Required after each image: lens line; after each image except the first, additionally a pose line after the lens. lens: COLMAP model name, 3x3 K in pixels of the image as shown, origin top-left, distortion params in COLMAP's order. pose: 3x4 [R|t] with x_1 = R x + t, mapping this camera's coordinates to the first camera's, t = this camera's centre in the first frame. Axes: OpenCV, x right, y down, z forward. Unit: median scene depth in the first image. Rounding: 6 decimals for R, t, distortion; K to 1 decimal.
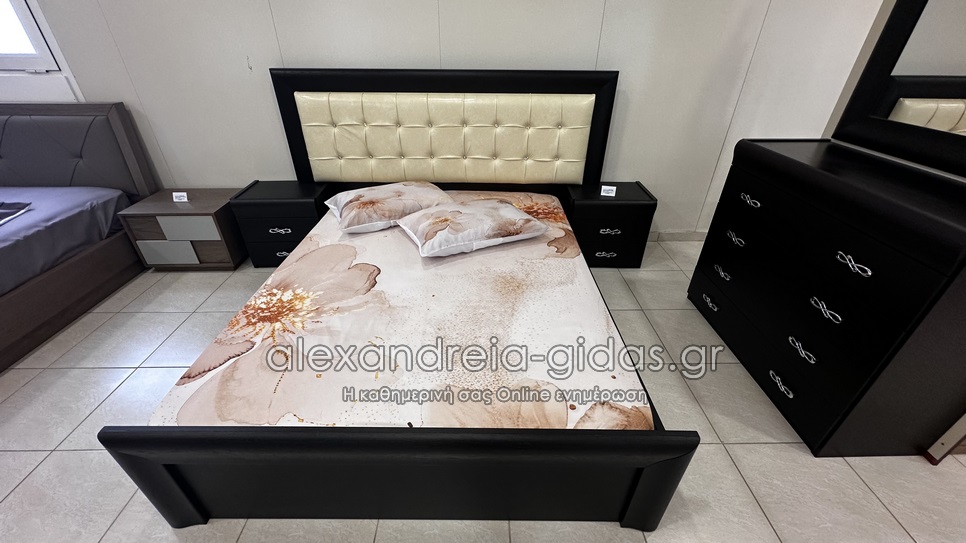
lens RADIAL K [[384.9, 0, 483.9], [0, 384.9, 273.2], [0, 0, 1]] dist [-0.003620, 0.000823]
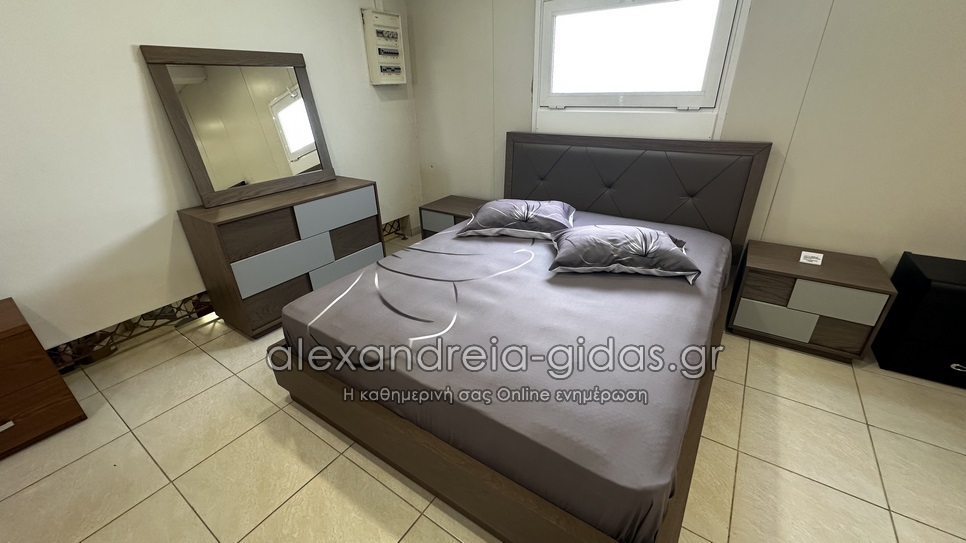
lens RADIAL K [[384.9, 0, 482.8], [0, 384.9, 271.4], [0, 0, 1]] dist [-0.003620, 0.000823]
pose [[0.815373, 0.224950, -0.533445, -0.963543], [-0.283605, 0.958493, -0.029302, 0.049303], [0.504712, 0.175180, 0.845327, -0.022170]]
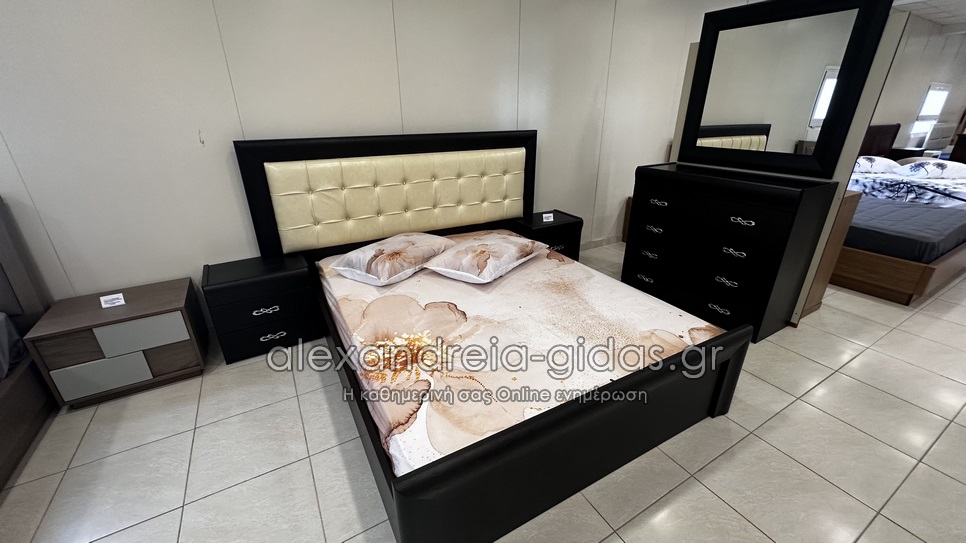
lens RADIAL K [[384.9, 0, 489.9], [0, 384.9, 270.5], [0, 0, 1]] dist [-0.003620, 0.000823]
pose [[0.872266, -0.200515, 0.446032, -0.479647], [0.268632, 0.958606, -0.094396, 0.024876], [-0.408642, 0.202157, 0.890025, -0.025457]]
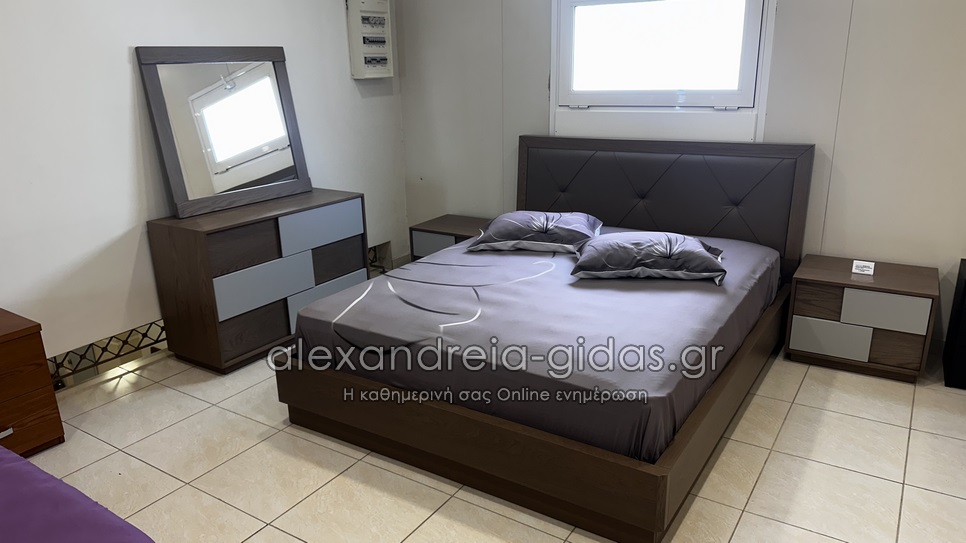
lens RADIAL K [[684.3, 0, 484.0], [0, 684.3, 278.1], [0, 0, 1]] dist [0.048899, -0.049554]
pose [[0.830123, 0.142848, -0.538972, -0.714082], [-0.272382, 0.947330, -0.168445, 0.247095], [0.486522, 0.286636, 0.825310, -0.439722]]
